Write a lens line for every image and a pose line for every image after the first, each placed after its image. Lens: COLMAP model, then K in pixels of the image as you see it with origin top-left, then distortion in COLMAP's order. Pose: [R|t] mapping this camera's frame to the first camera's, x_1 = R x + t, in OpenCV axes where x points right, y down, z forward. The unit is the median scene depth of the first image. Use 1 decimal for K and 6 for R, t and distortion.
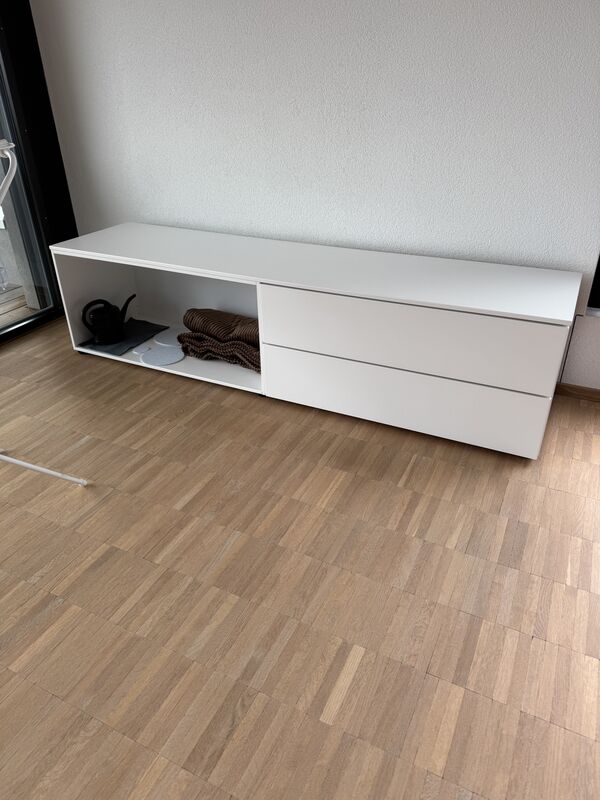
lens RADIAL K [[559.5, 0, 301.1], [0, 559.5, 378.1], [0, 0, 1]] dist [0.082448, -0.112482]
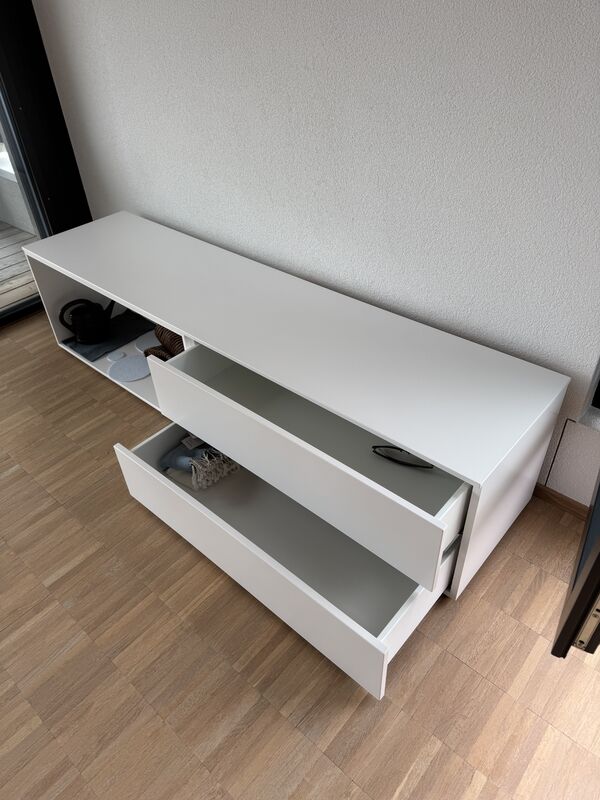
lens RADIAL K [[559.5, 0, 301.1], [0, 559.5, 378.1], [0, 0, 1]] dist [0.082448, -0.112482]
pose [[0.965175, 0.139270, -0.221454, 0.300656], [-0.099742, 0.978478, 0.180645, -0.272690], [0.241846, -0.152265, 0.958293, 0.177493]]
